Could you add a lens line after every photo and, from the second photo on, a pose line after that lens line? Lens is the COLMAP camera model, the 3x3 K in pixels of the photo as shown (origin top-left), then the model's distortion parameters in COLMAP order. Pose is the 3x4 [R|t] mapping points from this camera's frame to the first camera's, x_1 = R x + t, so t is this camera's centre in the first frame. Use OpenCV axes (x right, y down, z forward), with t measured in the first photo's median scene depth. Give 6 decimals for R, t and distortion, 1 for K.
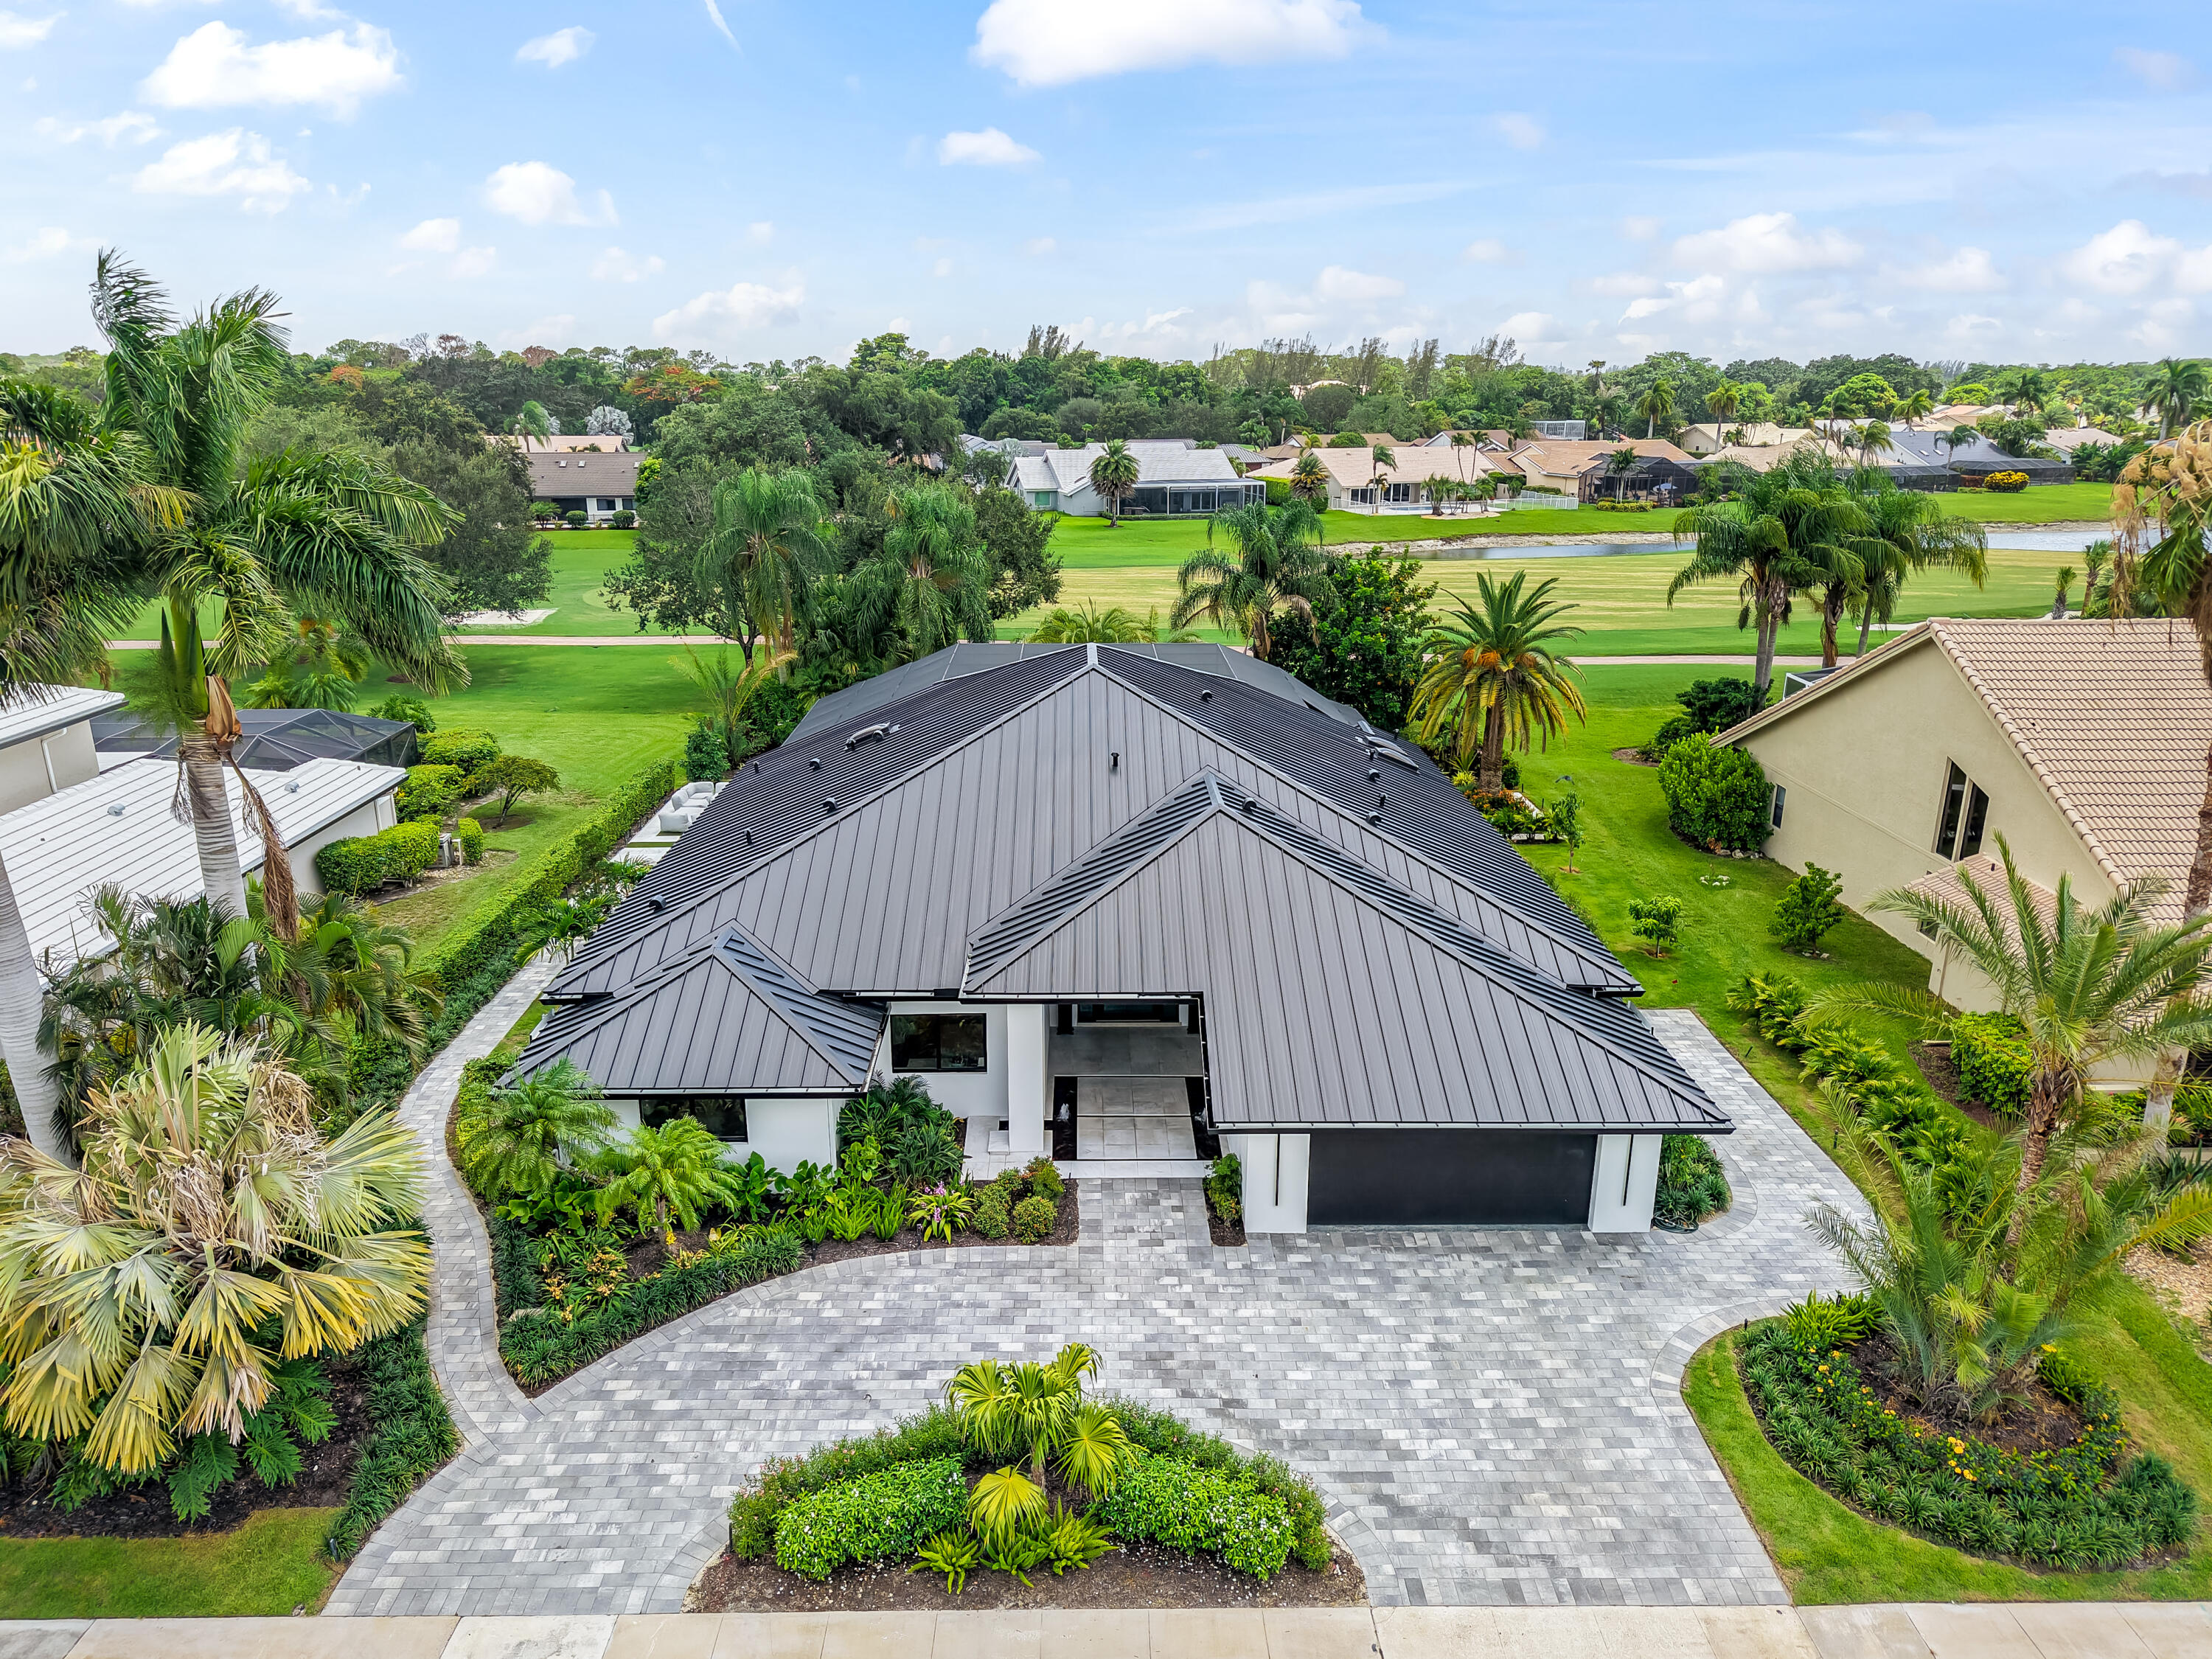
lens RADIAL K [[1506.4, 0, 1101.2], [0, 1506.4, 835.4], [0, 0, 1]] dist [-0.006948, 0.019052]
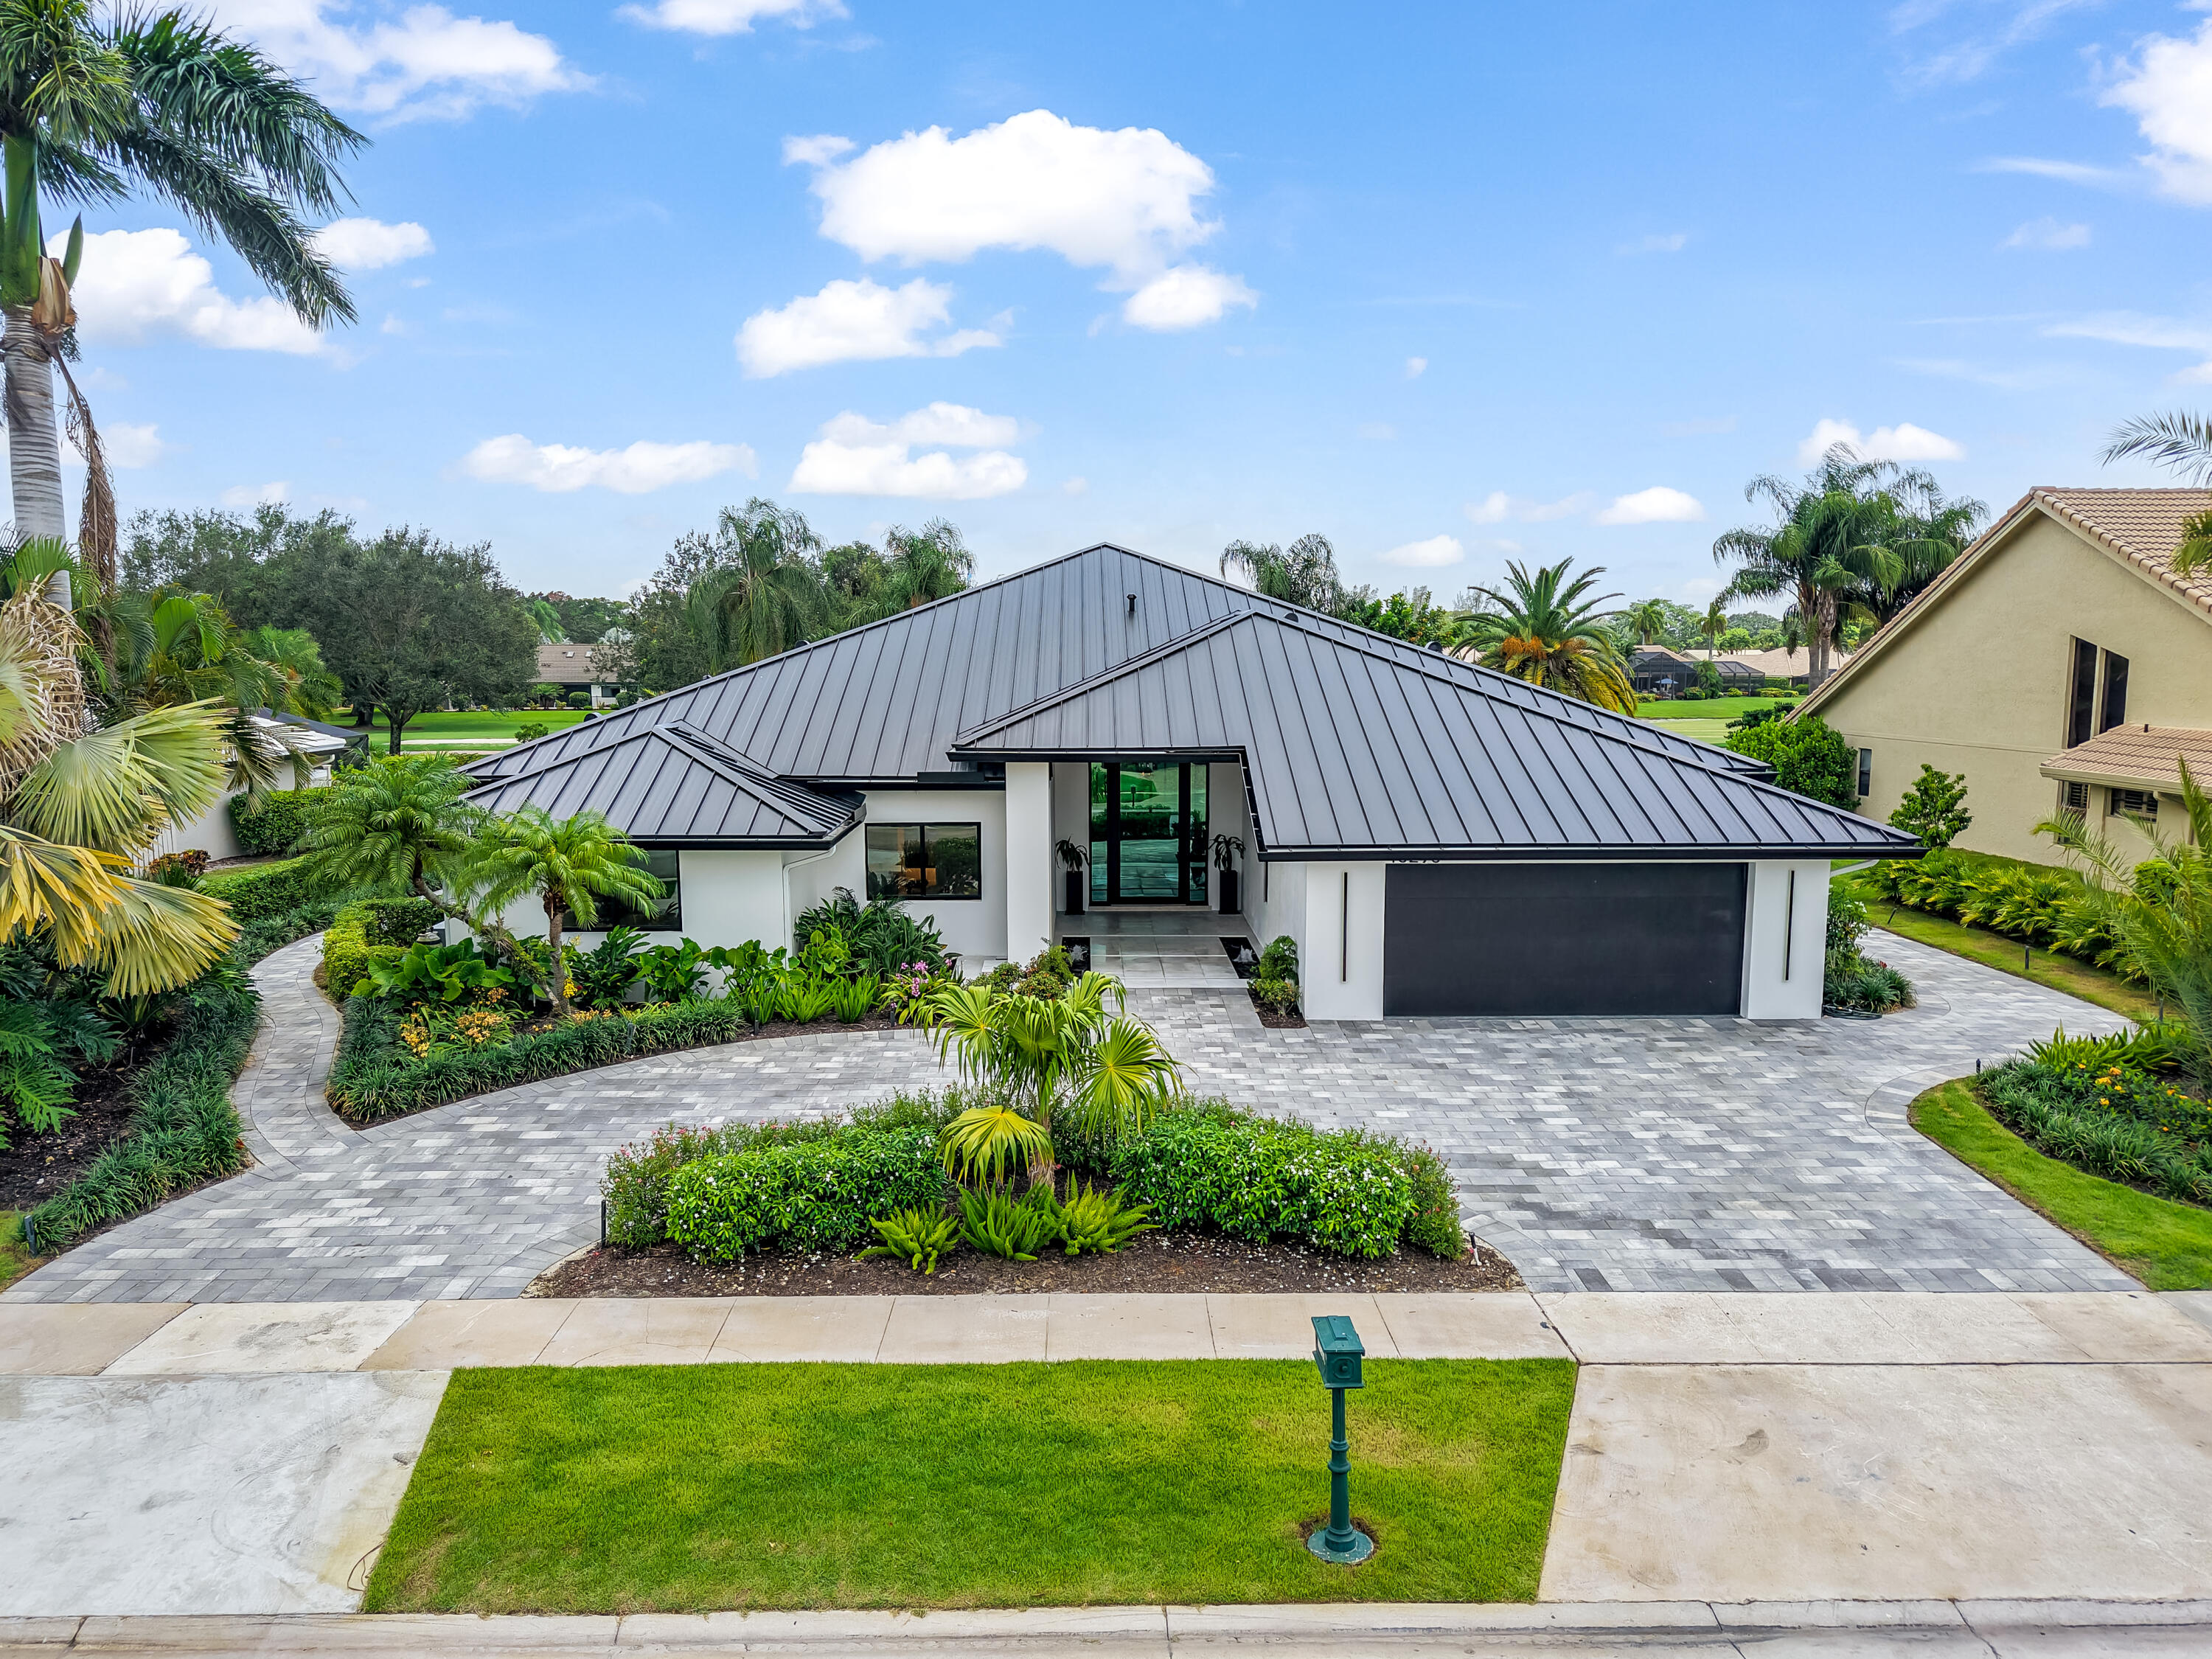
lens RADIAL K [[1499.3, 0, 1099.7], [0, 1499.3, 840.8], [0, 0, 1]] dist [0.018704, -0.020887]
pose [[0.999991, -0.003821, -0.001966, -0.010953], [0.003422, 0.984821, -0.173541, 0.328928], [0.002599, 0.173533, 0.984825, 0.224757]]
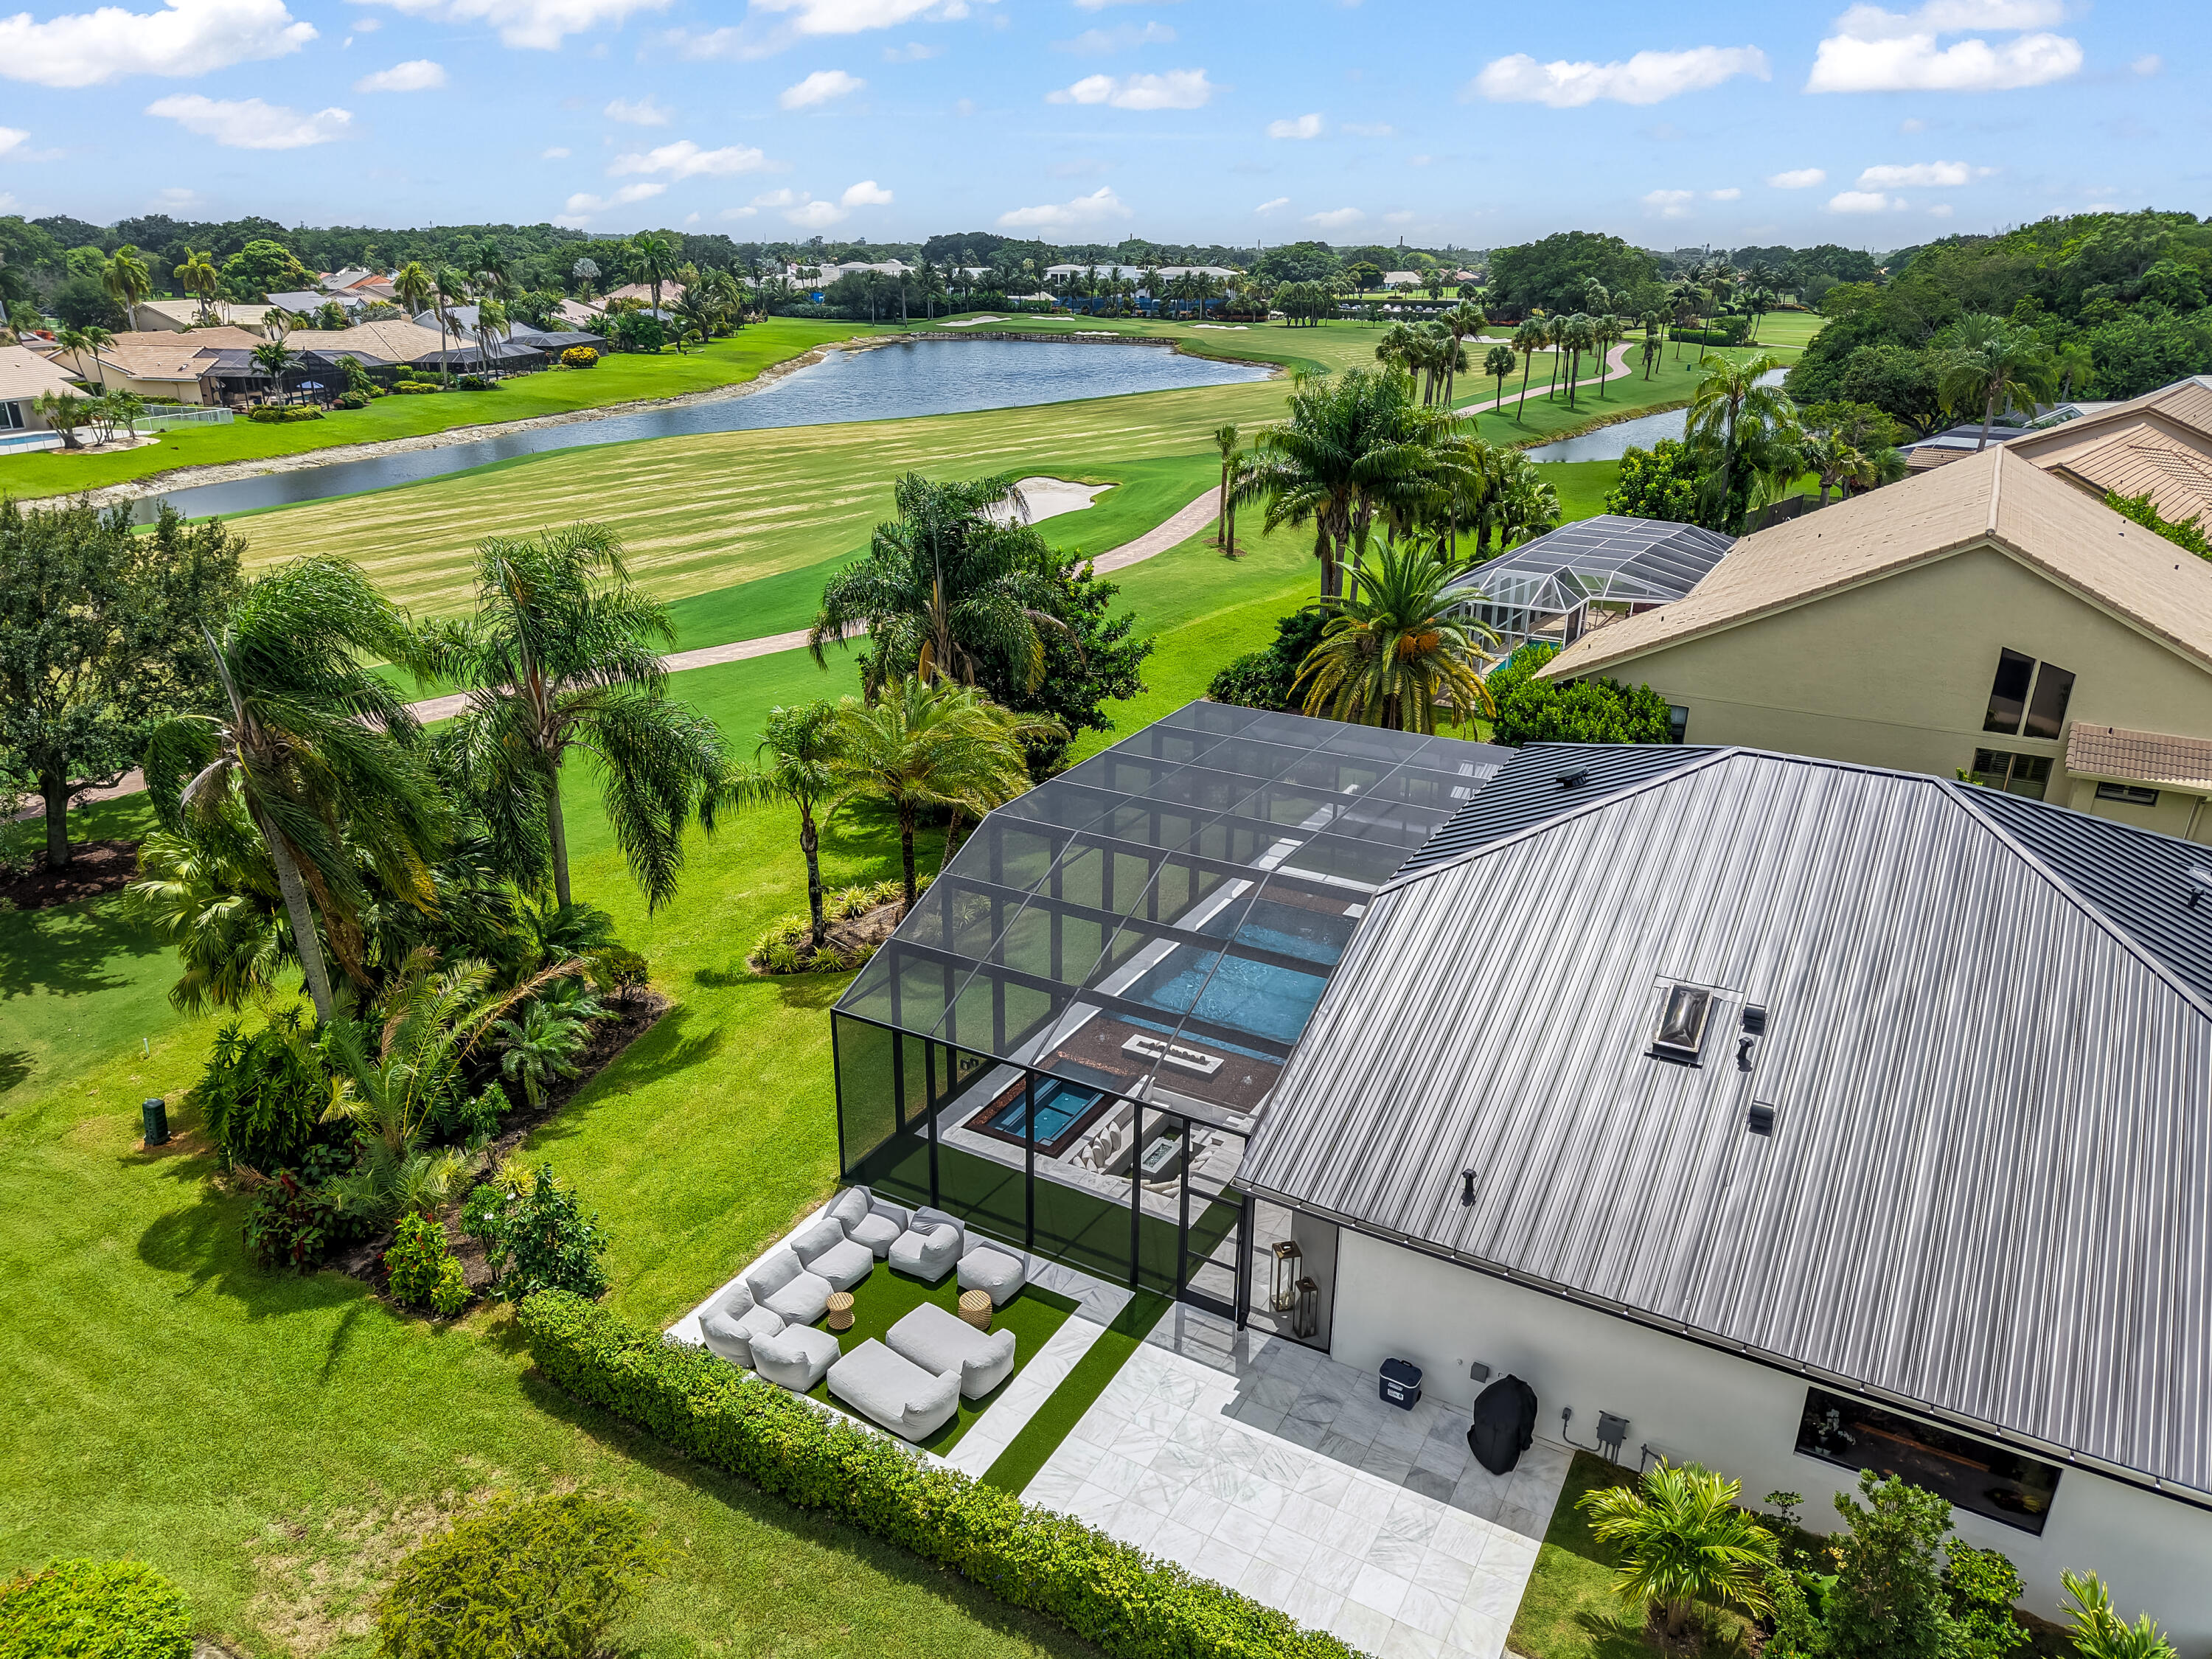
lens RADIAL K [[1452.0, 0, 1106.0], [0, 1452.0, 829.5], [0, 0, 1]] dist [0.005587, -0.001857]
pose [[0.492240, -0.315295, 0.811350, -1.103670], [0.239423, 0.945183, 0.222047, -0.509338], [-0.836885, 0.084955, 0.540746, 1.480265]]
